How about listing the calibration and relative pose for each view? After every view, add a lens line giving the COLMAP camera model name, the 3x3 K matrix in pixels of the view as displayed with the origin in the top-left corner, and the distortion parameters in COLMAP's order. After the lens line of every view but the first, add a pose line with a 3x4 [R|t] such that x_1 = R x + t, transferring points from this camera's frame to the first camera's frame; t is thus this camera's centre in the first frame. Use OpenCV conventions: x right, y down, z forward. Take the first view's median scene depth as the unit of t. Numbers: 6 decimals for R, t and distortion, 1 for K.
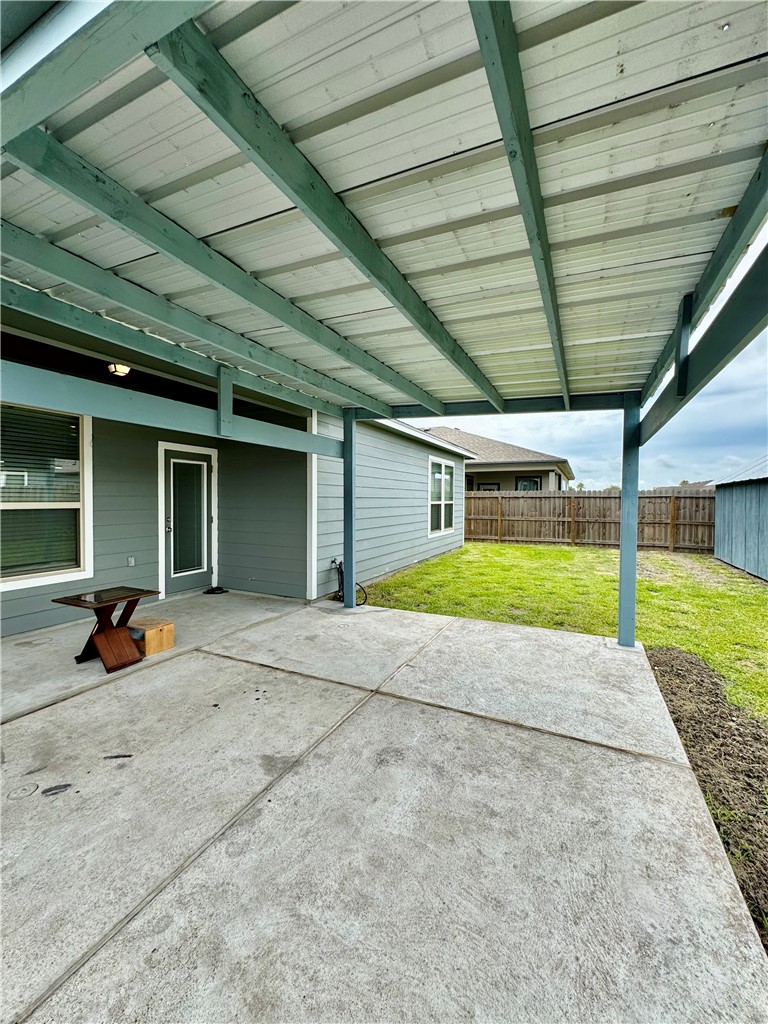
lens RADIAL K [[411.4, 0, 384.0], [0, 411.4, 512.0], [0, 0, 1]] dist [-0.002407, 0.000165]
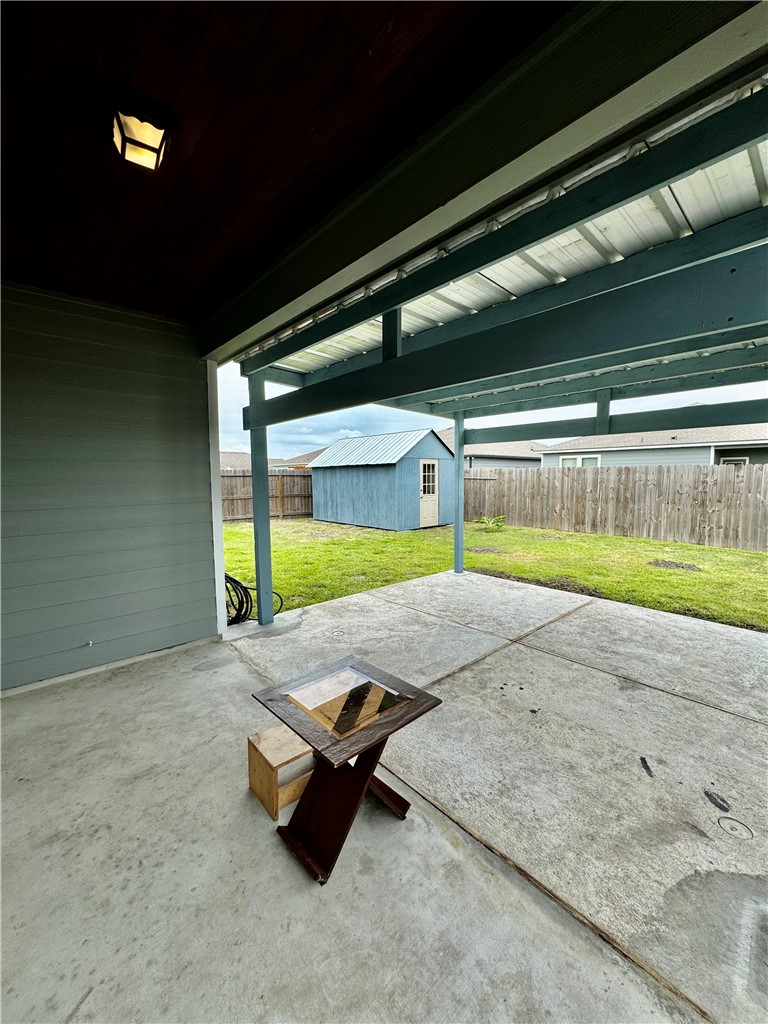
lens RADIAL K [[411.4, 0, 384.0], [0, 411.4, 512.0], [0, 0, 1]] dist [-0.002407, 0.000165]
pose [[0.367521, -0.089470, 0.925701, -1.162457], [0.036568, 0.995982, 0.081744, -0.054724], [-0.929296, 0.003809, 0.369317, 0.835872]]
